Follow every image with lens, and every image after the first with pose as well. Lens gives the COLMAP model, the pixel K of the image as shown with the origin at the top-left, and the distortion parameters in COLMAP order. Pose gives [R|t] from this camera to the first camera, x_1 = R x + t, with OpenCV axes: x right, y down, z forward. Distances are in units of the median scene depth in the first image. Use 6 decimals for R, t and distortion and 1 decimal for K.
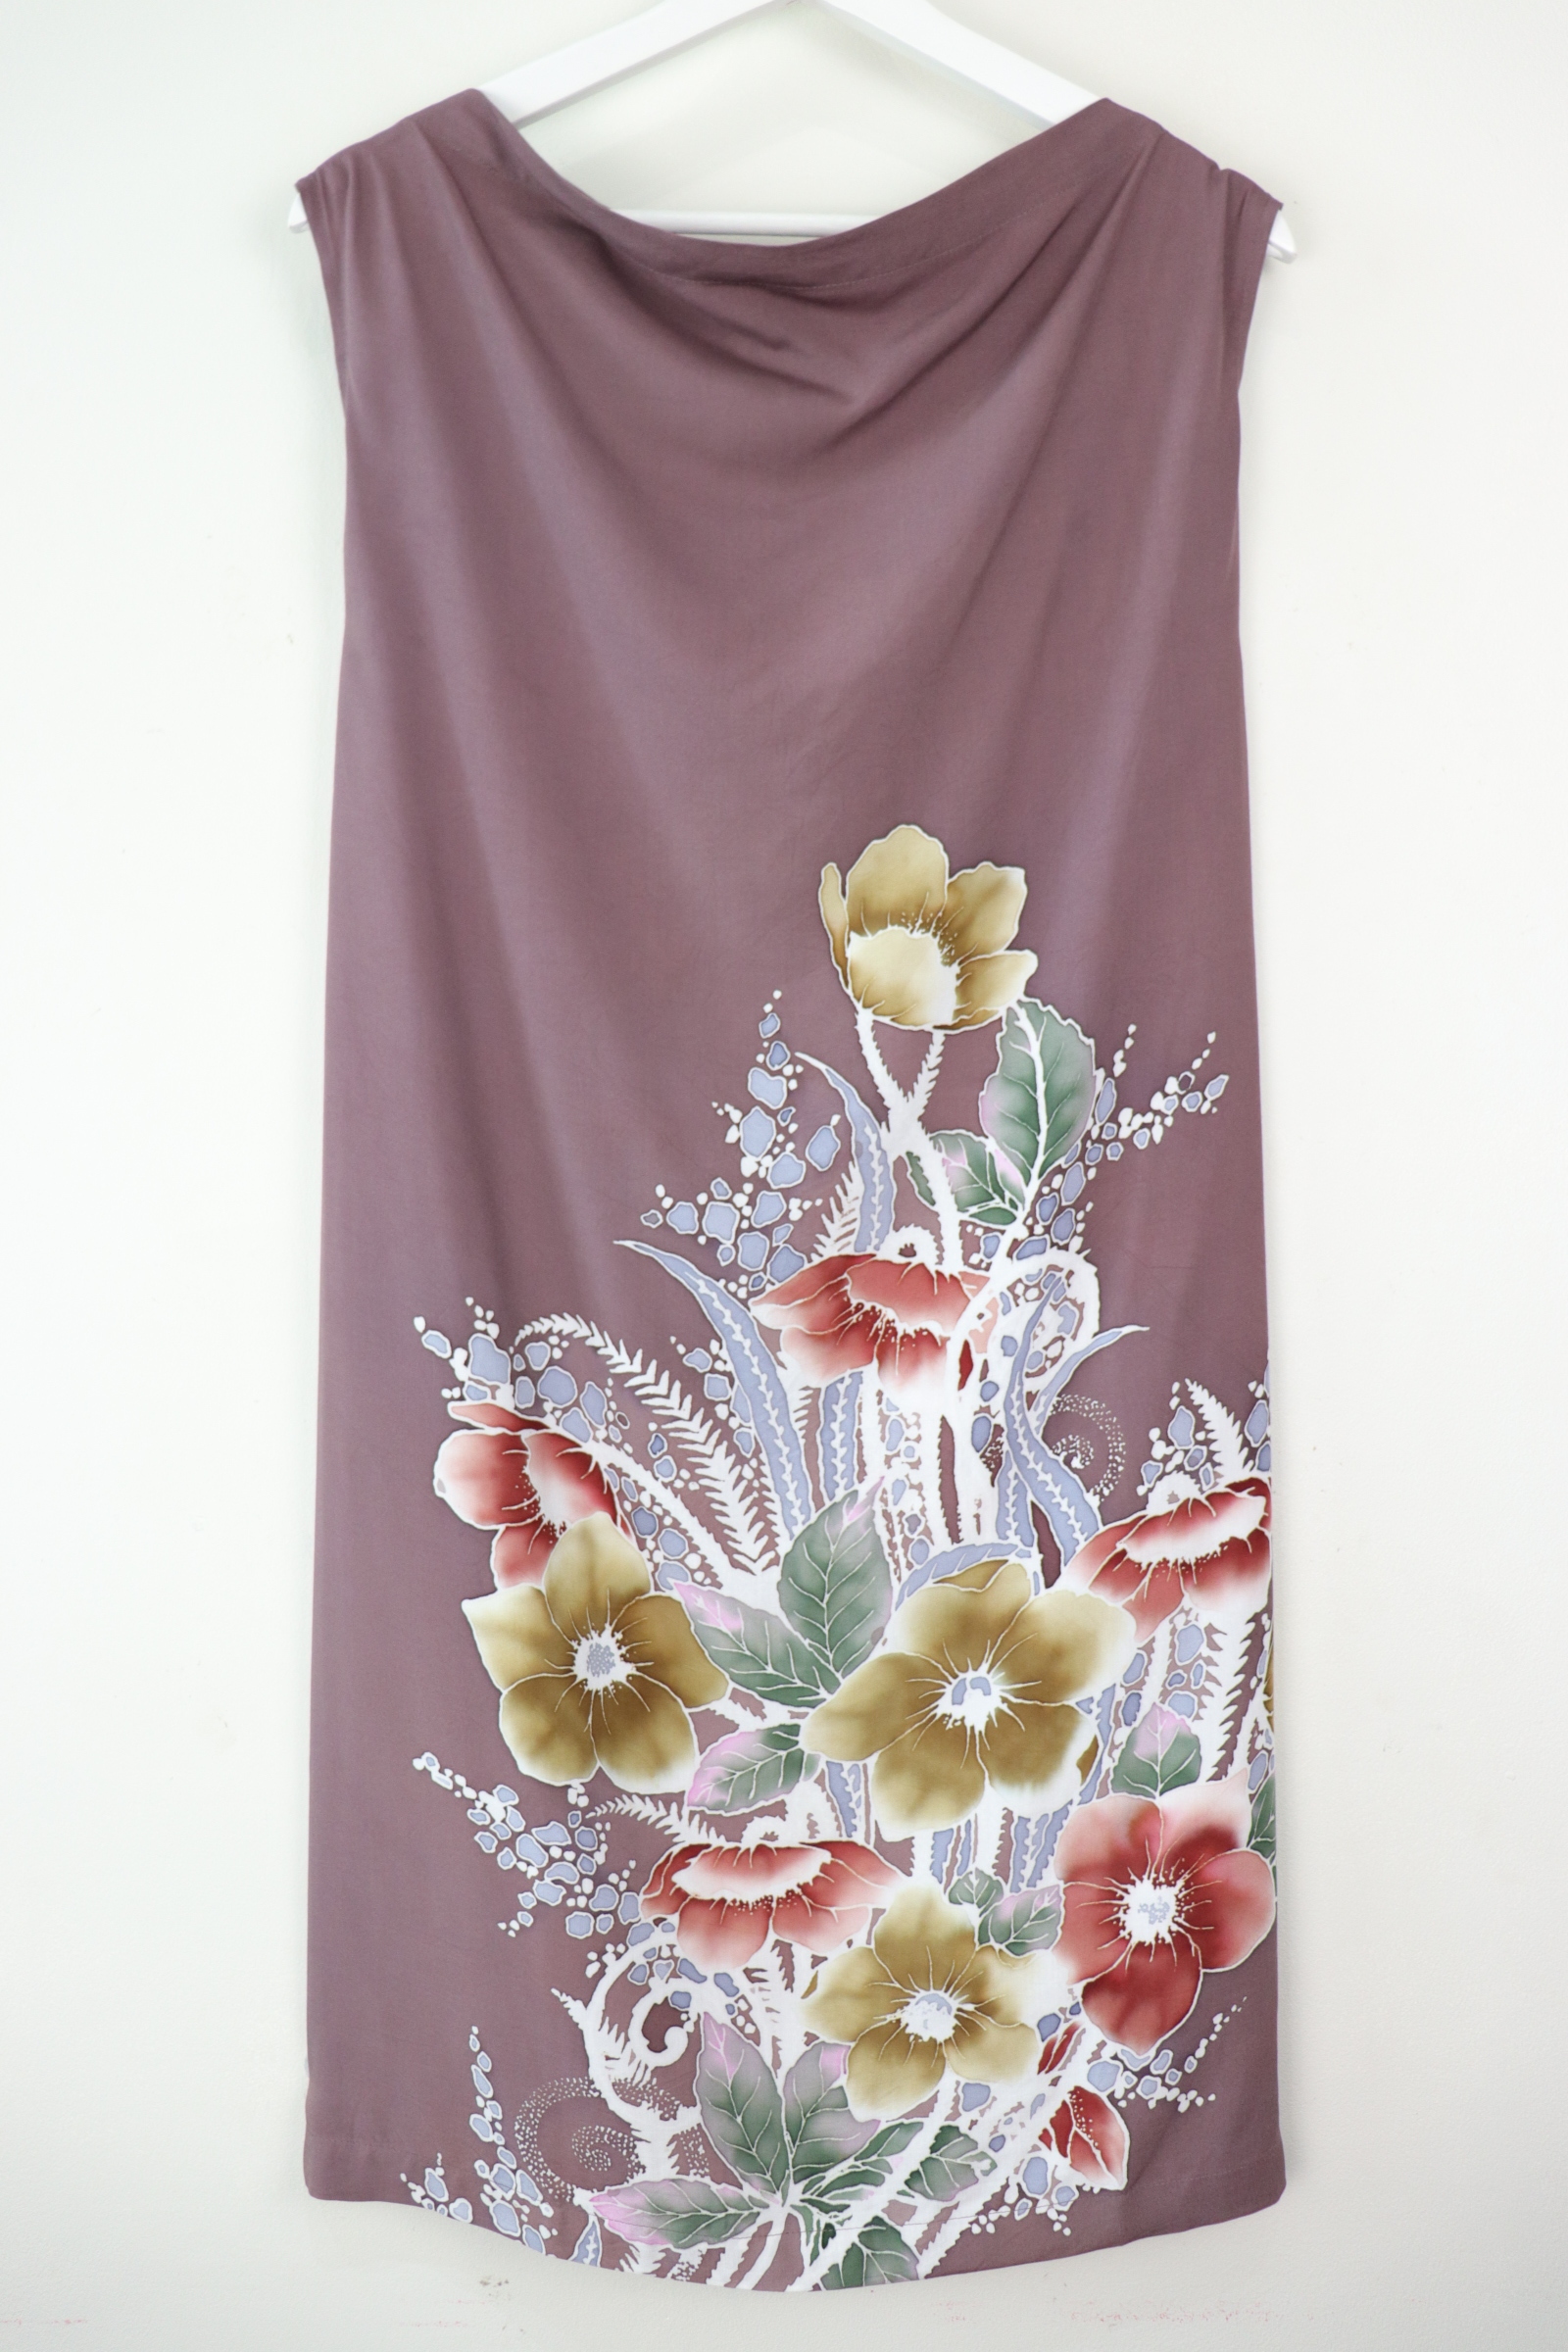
lens RADIAL K [[1963.0, 0, 789.9], [0, 1963.0, 1175.7], [0, 0, 1]] dist [-0.122772, 0.035460]
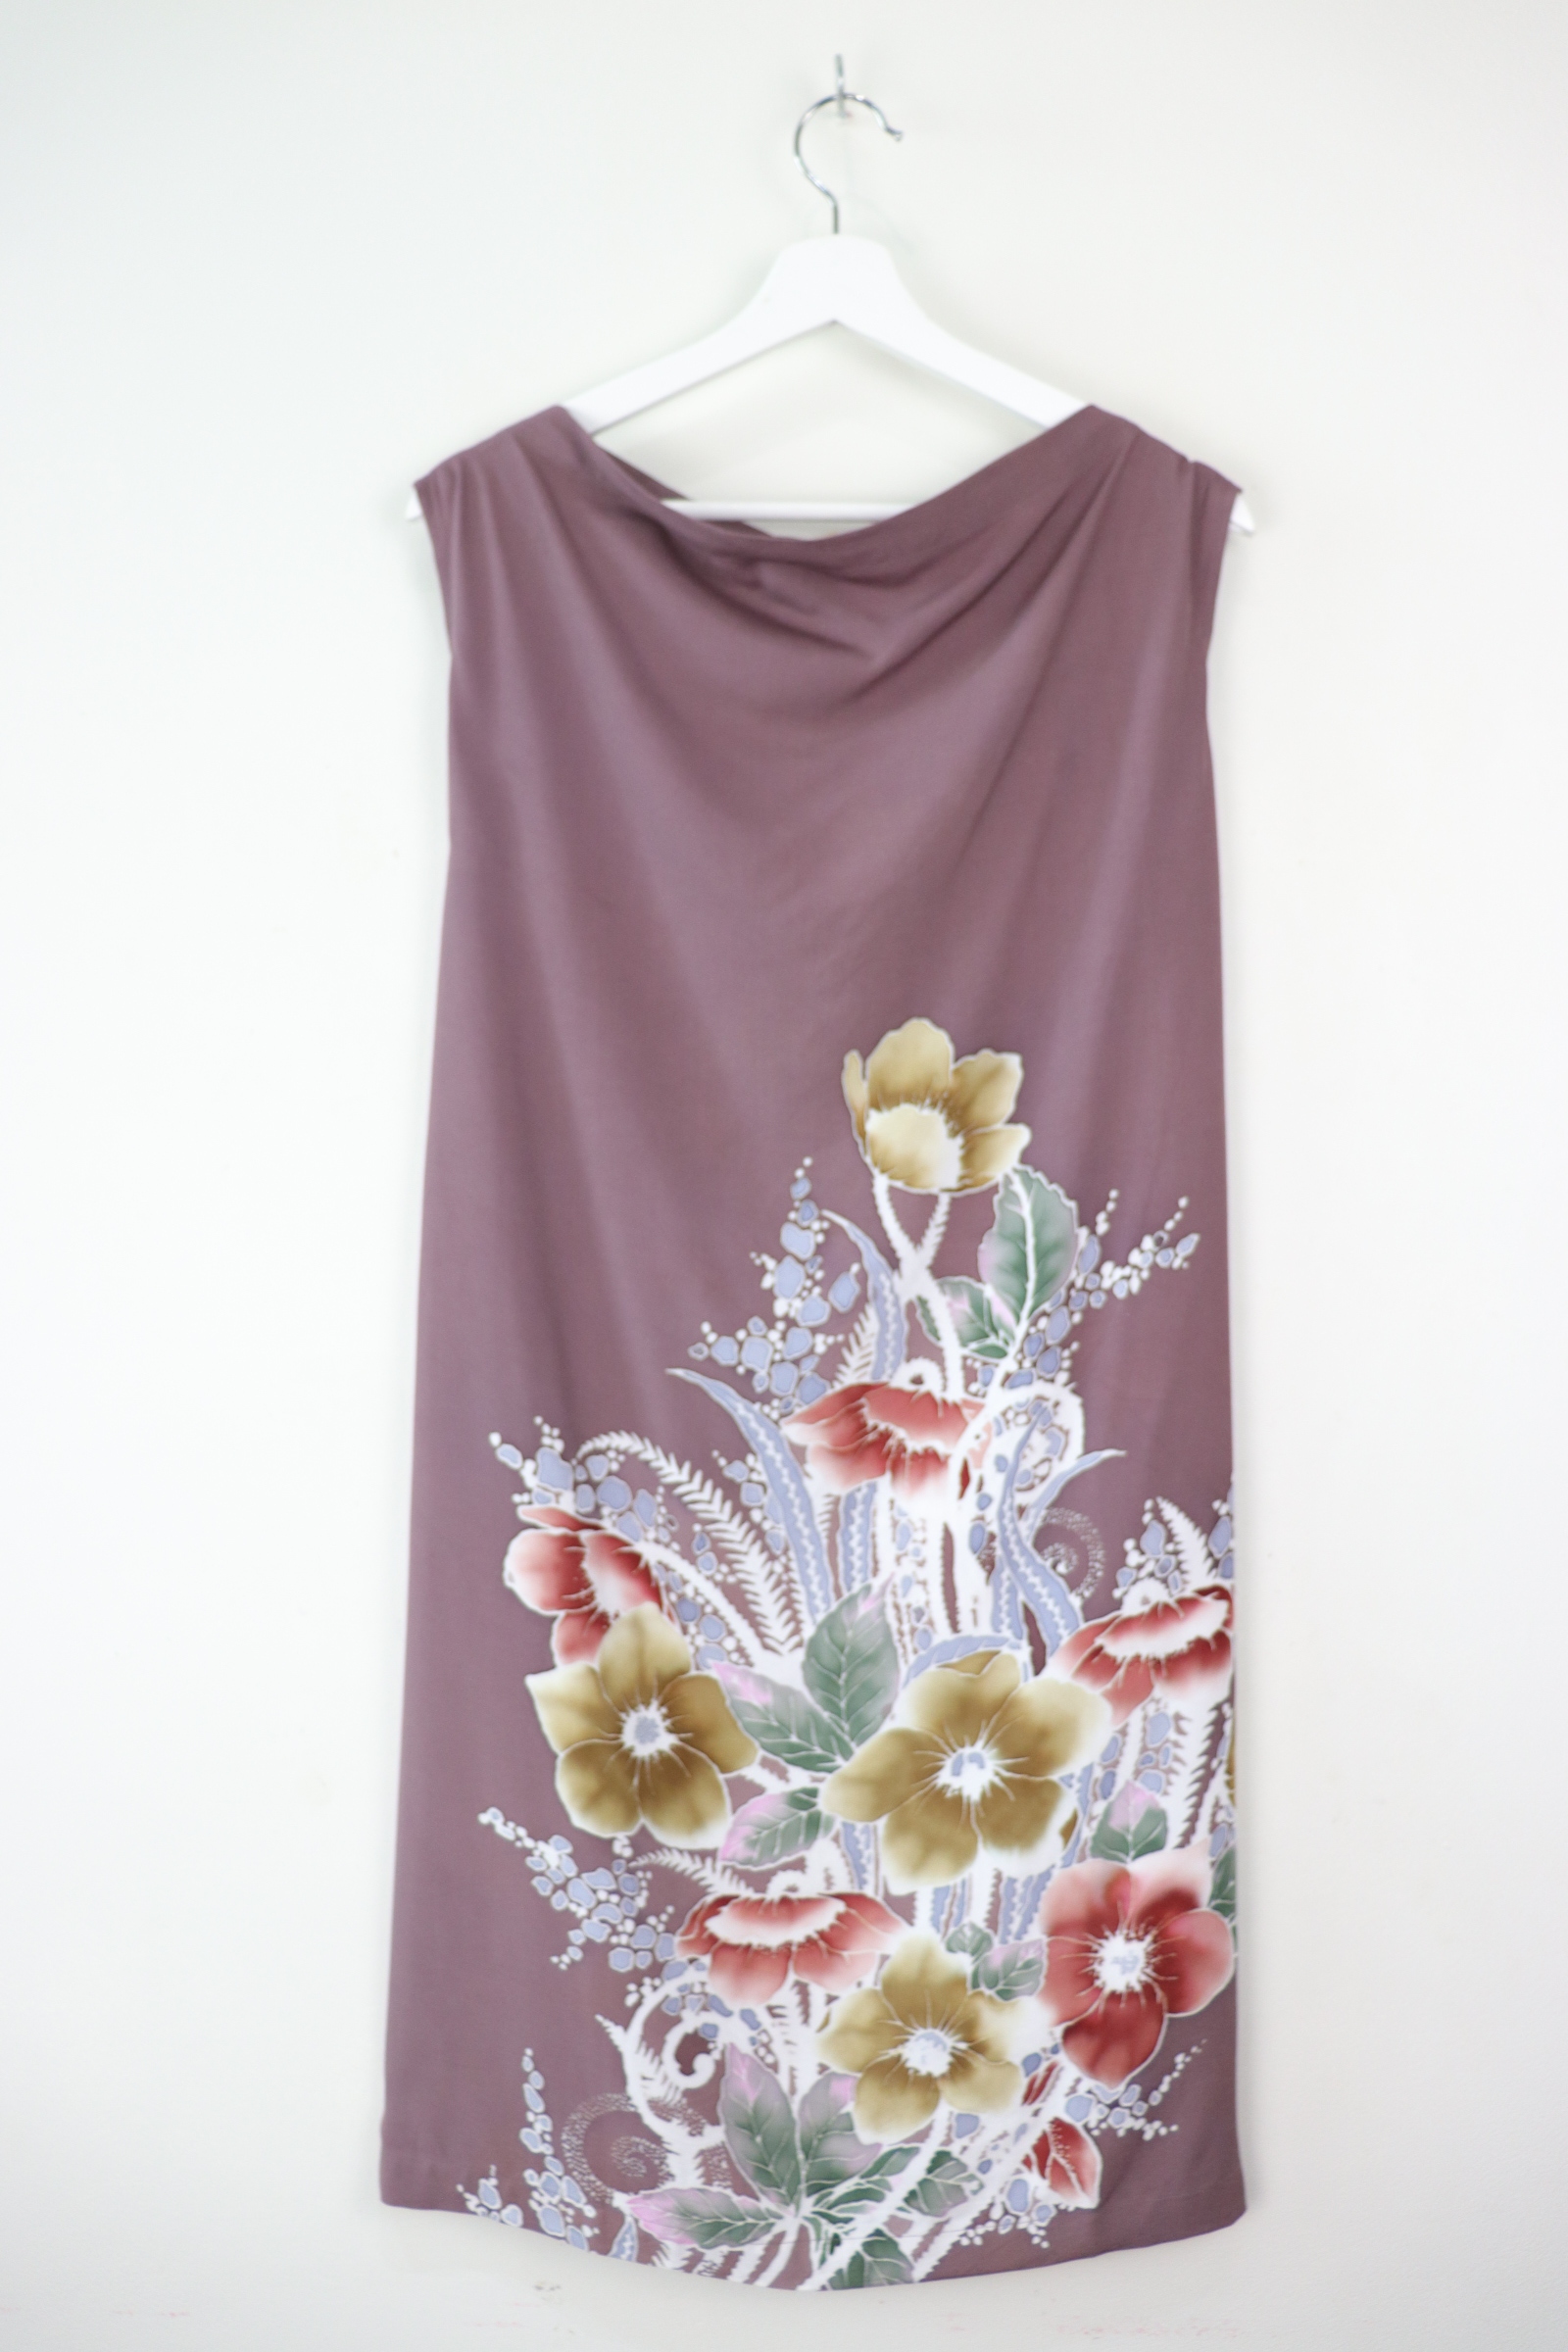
lens RADIAL K [[1963.0, 0, 766.6], [0, 1963.0, 1155.5], [0, 0, 1]] dist [-0.122772, 0.035460]
pose [[0.999496, 0.014704, -0.028133, 0.001691], [-0.017435, 0.994894, -0.099412, 0.023134], [0.026528, 0.099852, 0.994649, -0.178907]]
